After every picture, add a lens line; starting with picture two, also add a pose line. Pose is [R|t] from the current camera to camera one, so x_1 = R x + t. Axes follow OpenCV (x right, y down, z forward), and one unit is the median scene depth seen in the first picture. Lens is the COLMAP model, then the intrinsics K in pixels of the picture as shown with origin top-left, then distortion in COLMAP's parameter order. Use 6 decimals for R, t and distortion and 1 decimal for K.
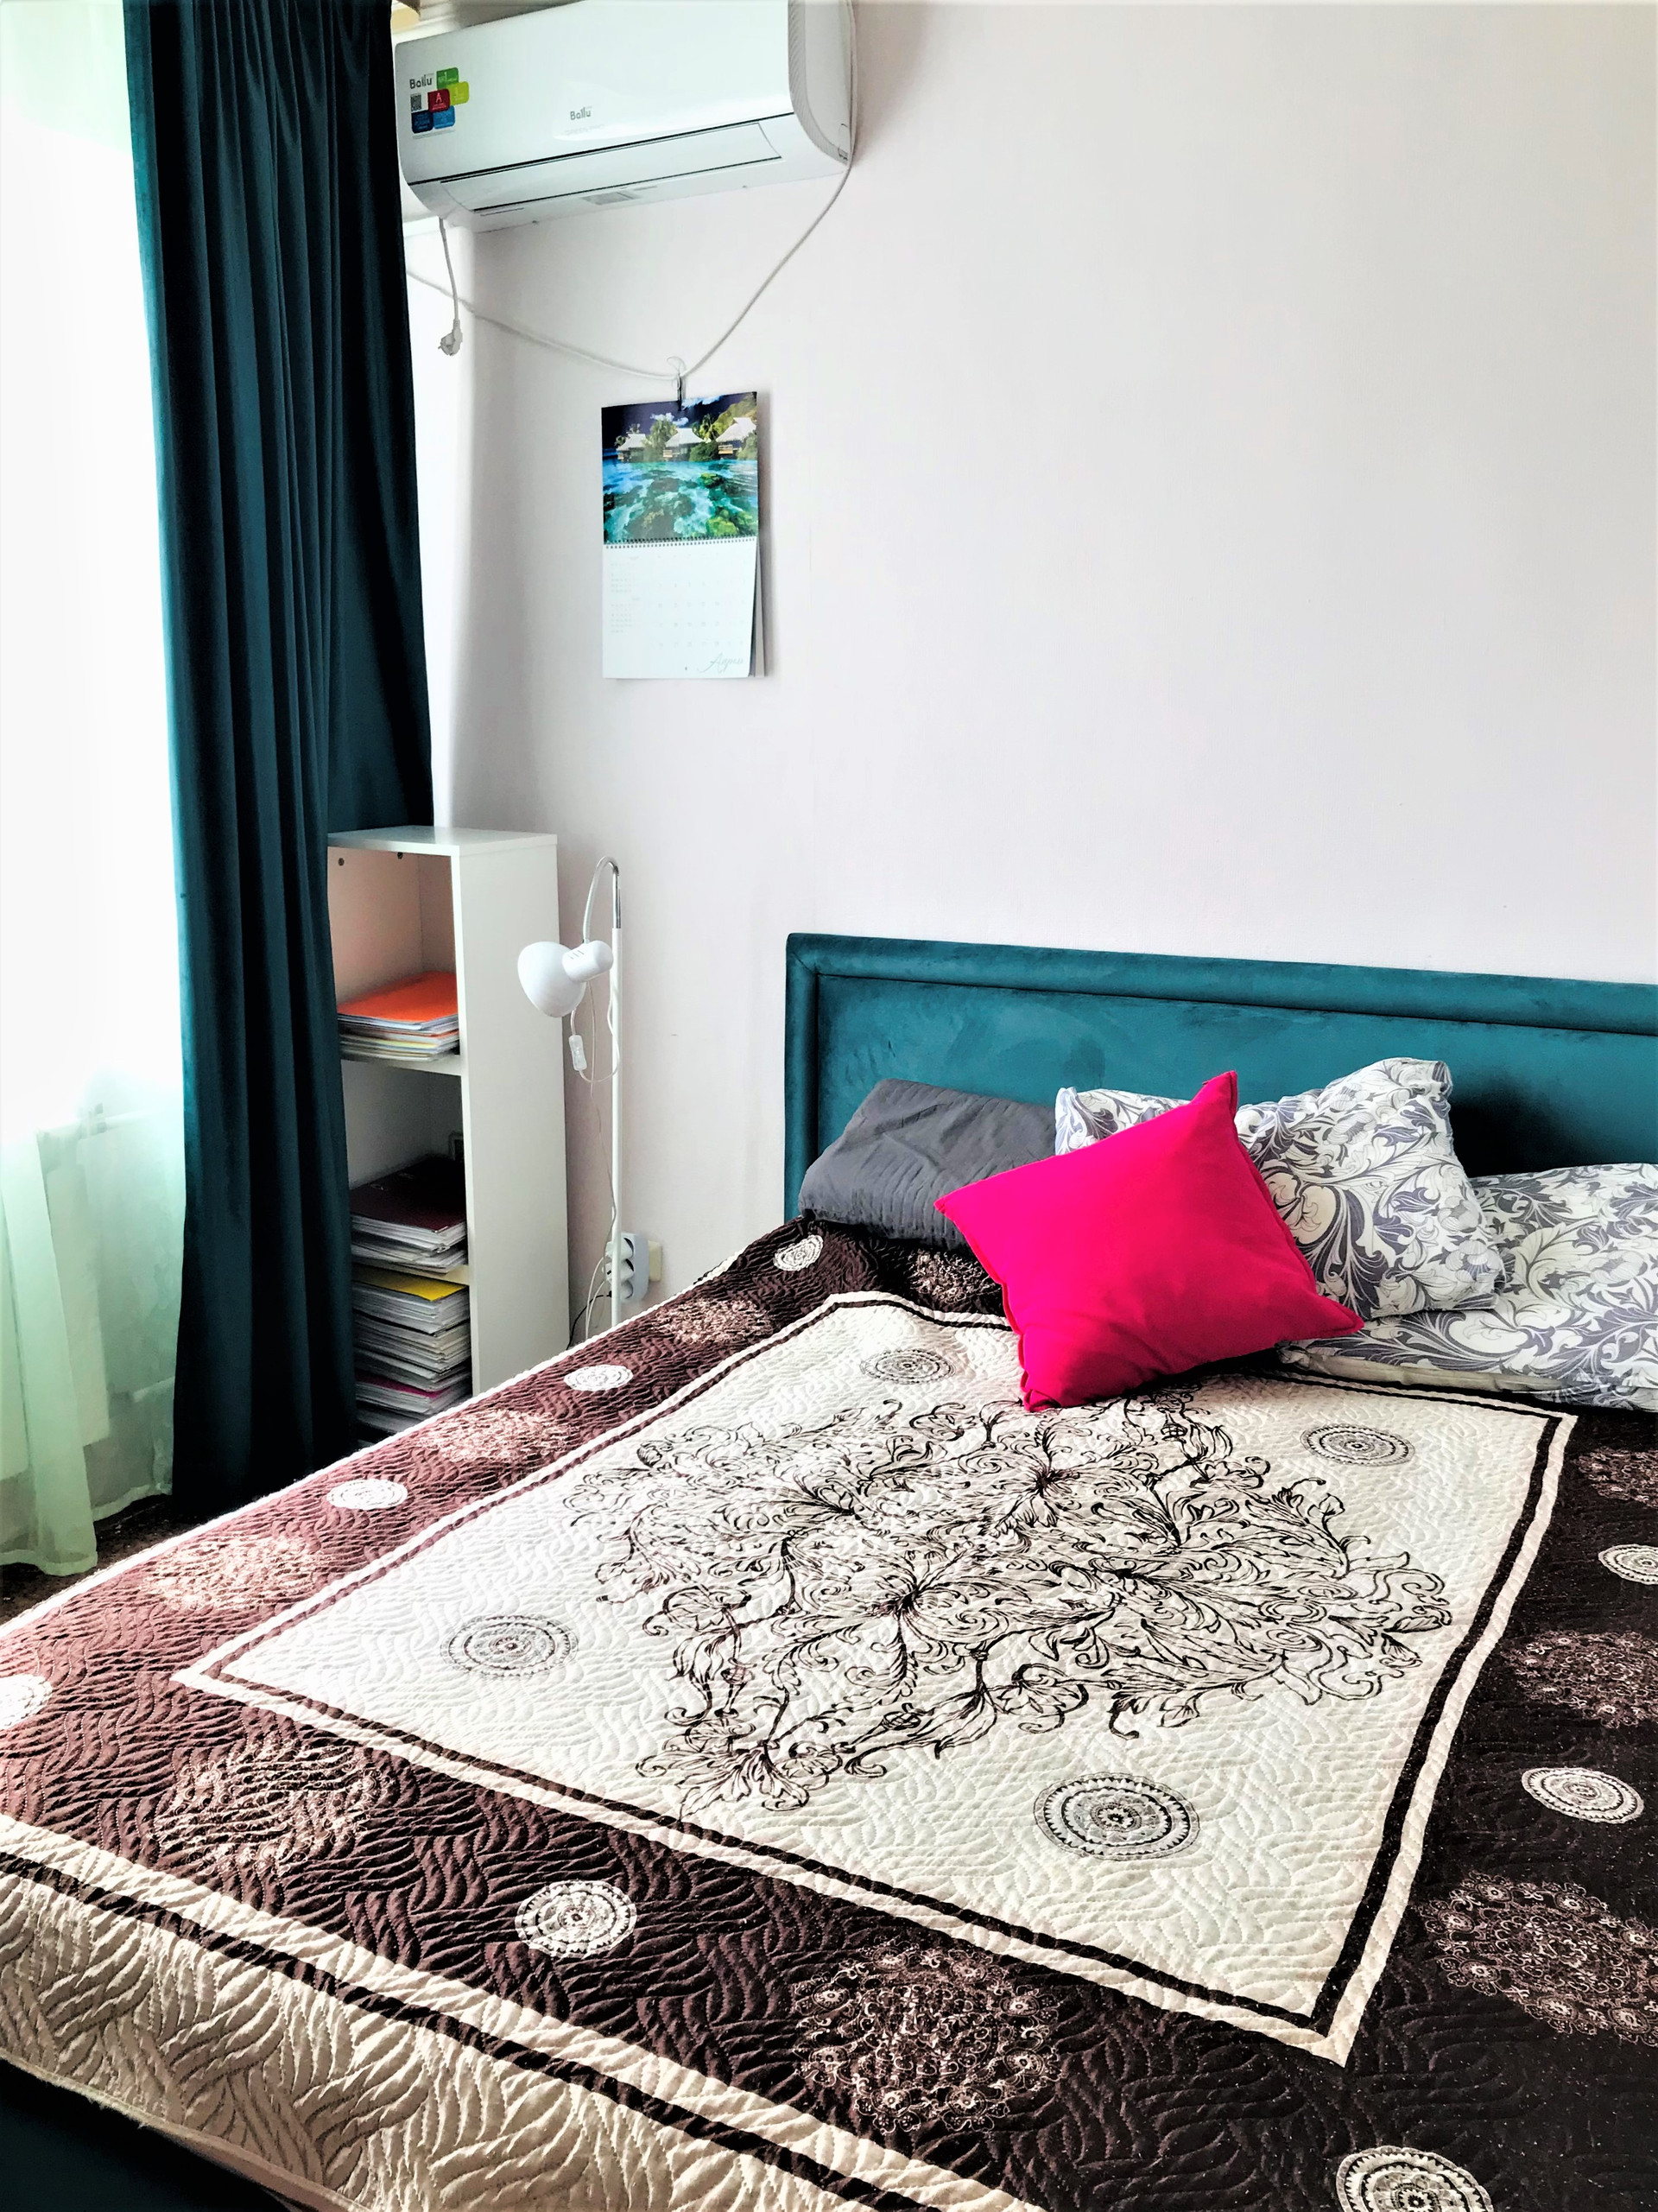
lens RADIAL K [[1846.9, 0, 839.4], [0, 1846.9, 1098.0], [0, 0, 1]] dist [0.013337, 0.000769]
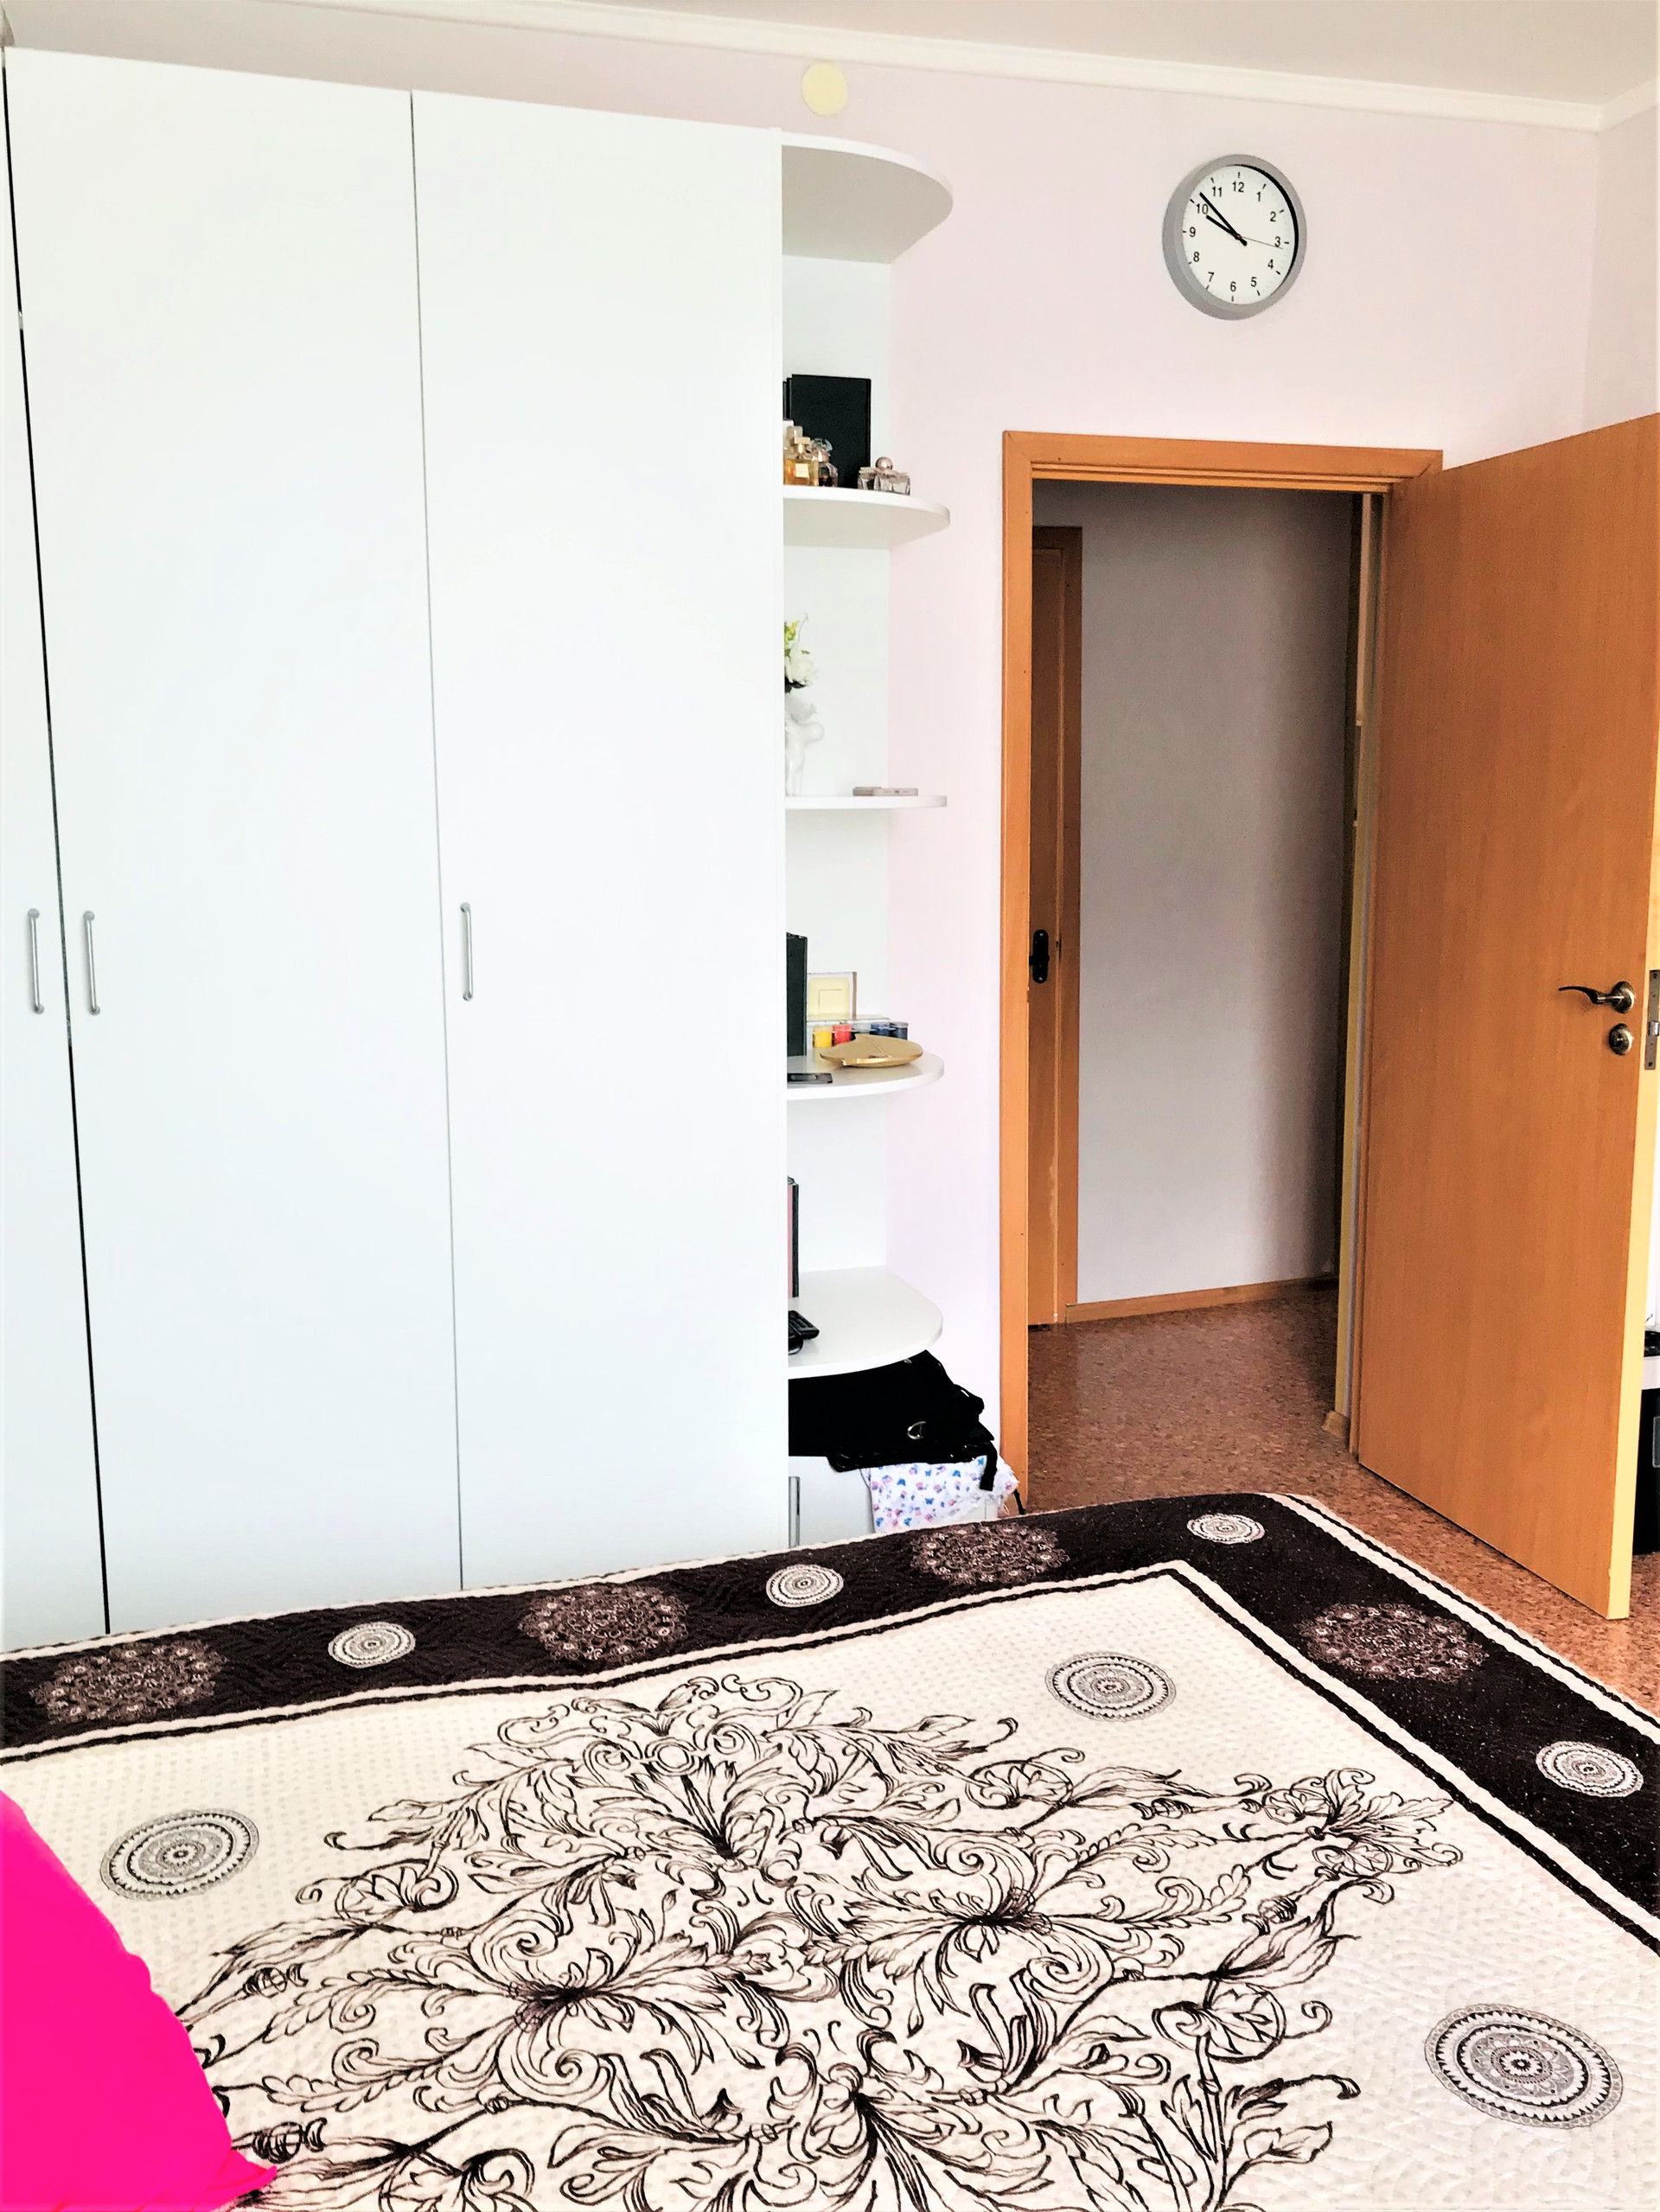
lens RADIAL K [[1962.3, 0, 830.0], [0, 1962.3, 1102.9], [0, 0, 1]] dist [0.011228, 0.008298]
pose [[-0.730955, -0.106528, 0.674060, -0.262008], [0.152368, 0.937330, 0.313364, -0.193761], [-0.665198, 0.331760, -0.668914, 0.891605]]
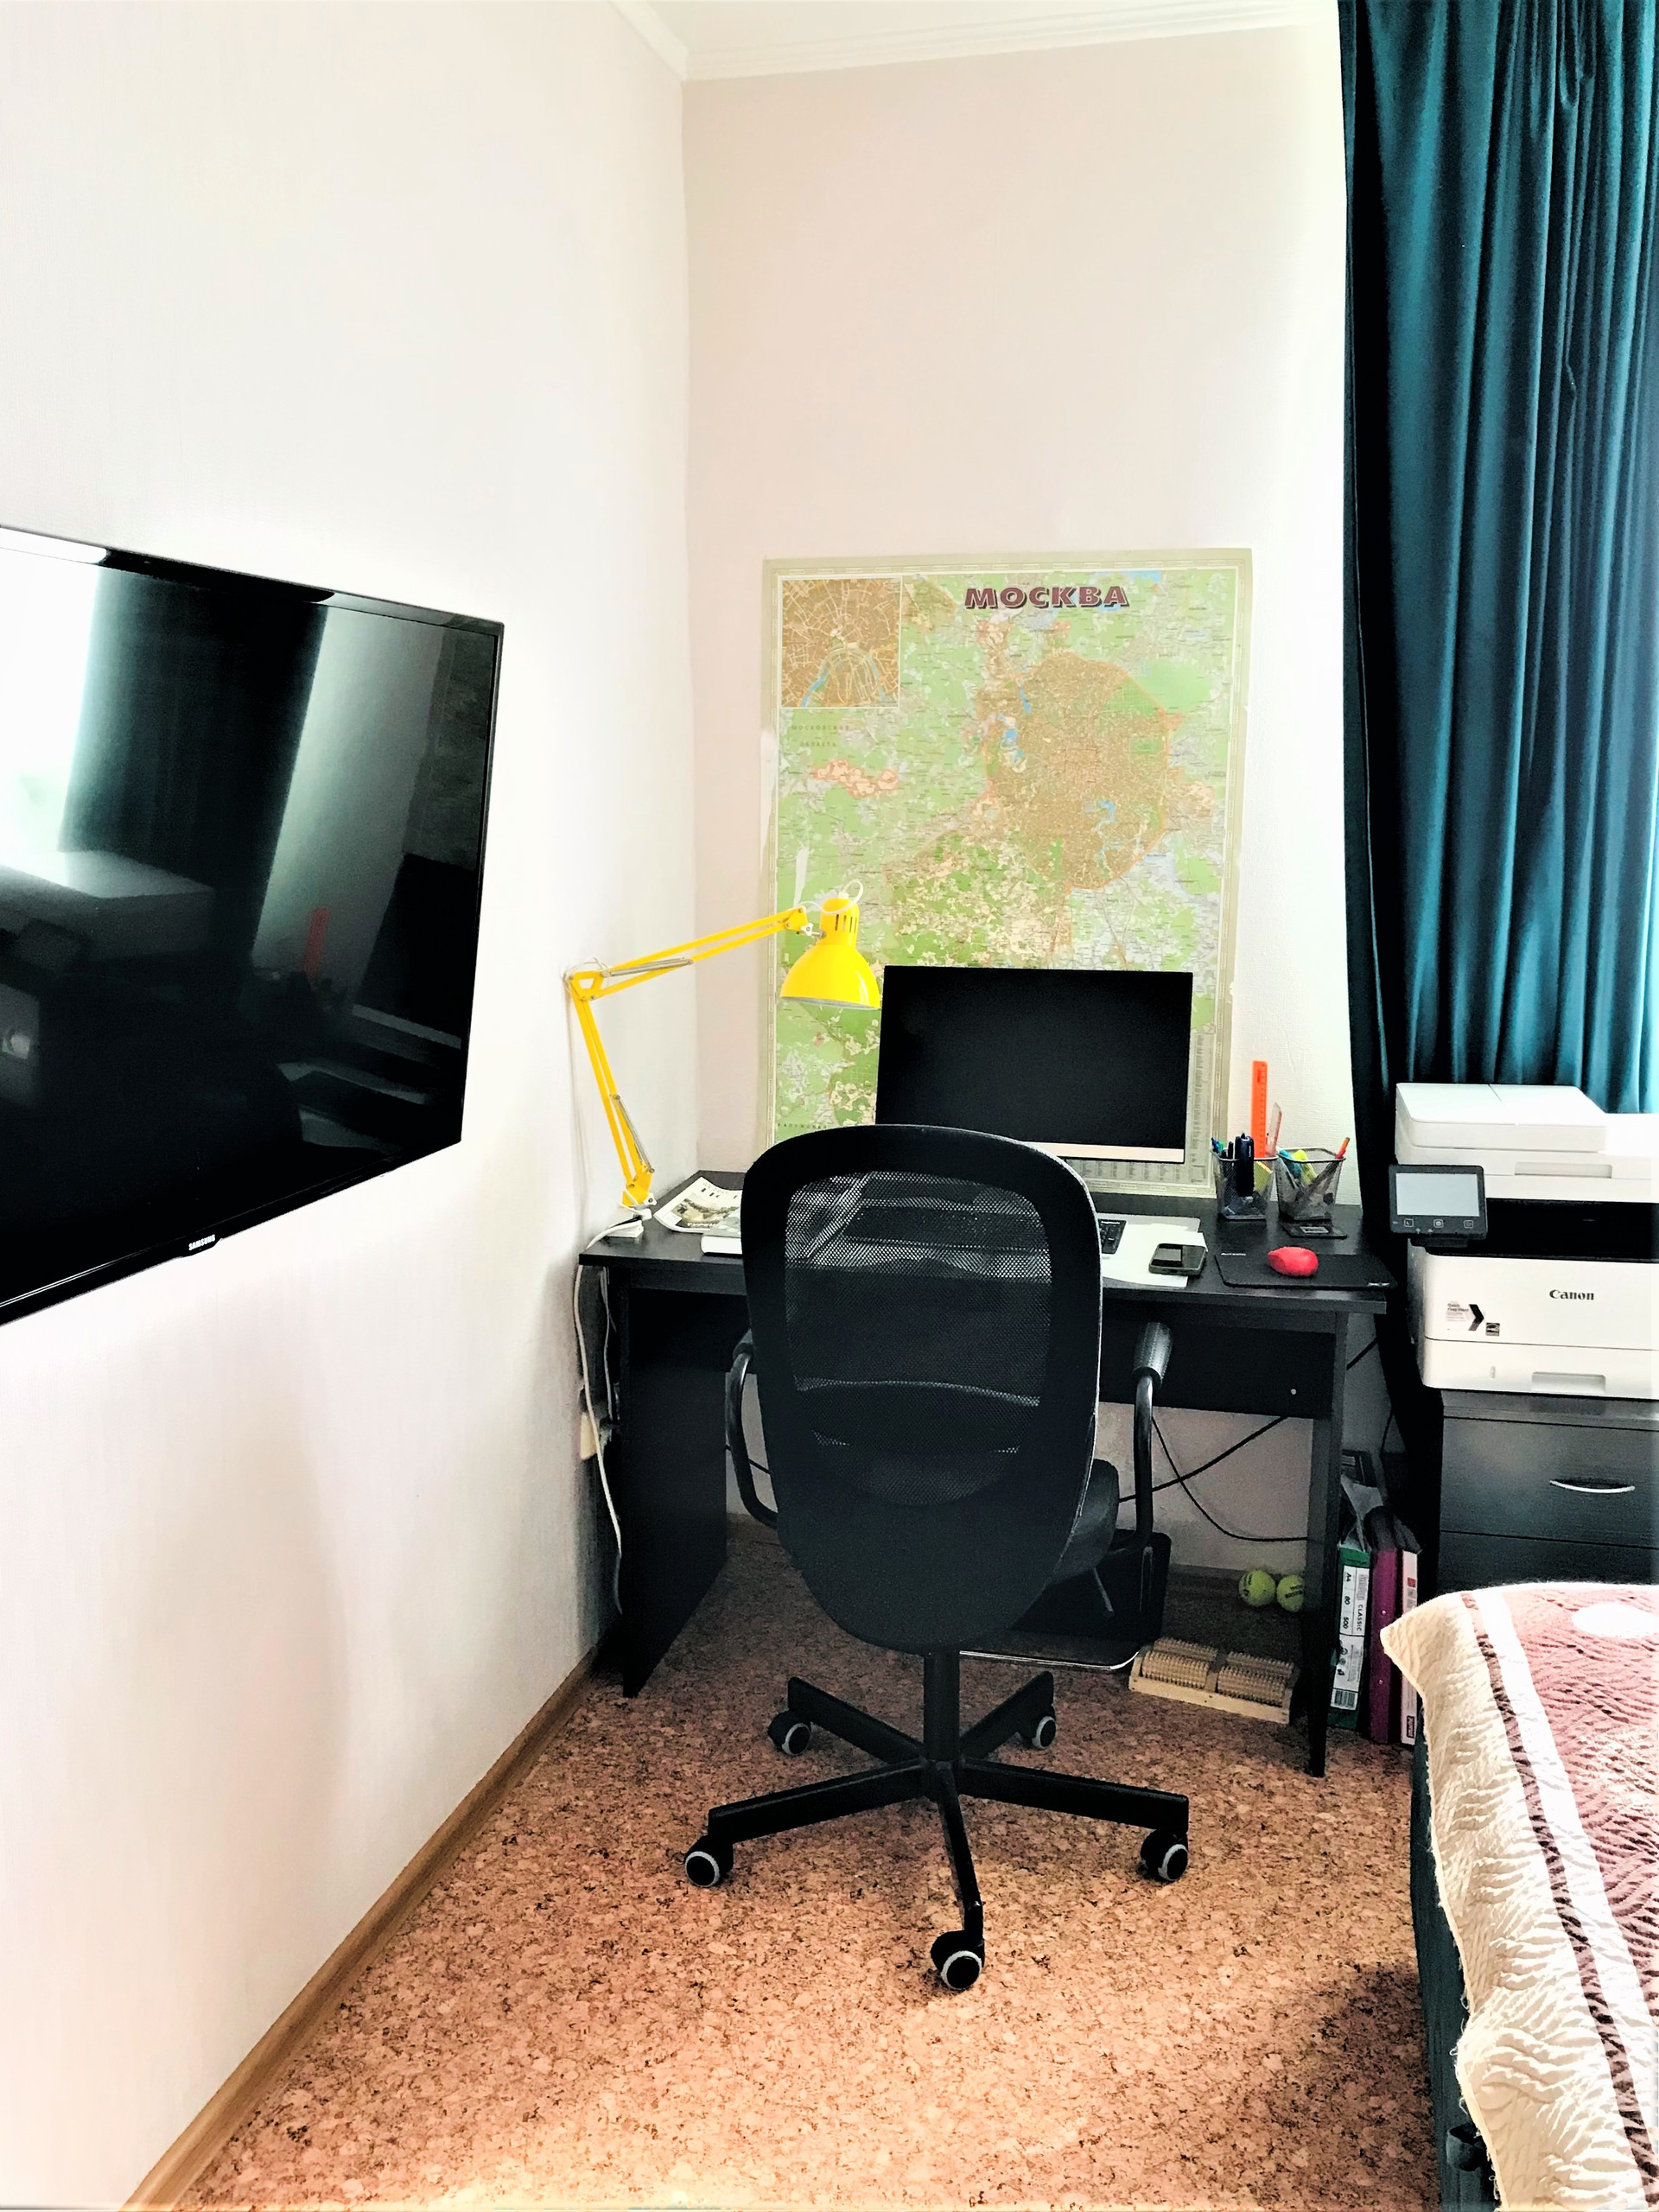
lens RADIAL K [[1847.1, 0, 839.9], [0, 1847.1, 1098.0], [0, 0, 1]] dist [0.013337, 0.000769]
pose [[0.266926, 0.150904, -0.951829, 0.264242], [-0.199627, 0.974901, 0.098580, -0.009894], [0.942815, 0.163697, 0.290351, 0.068364]]
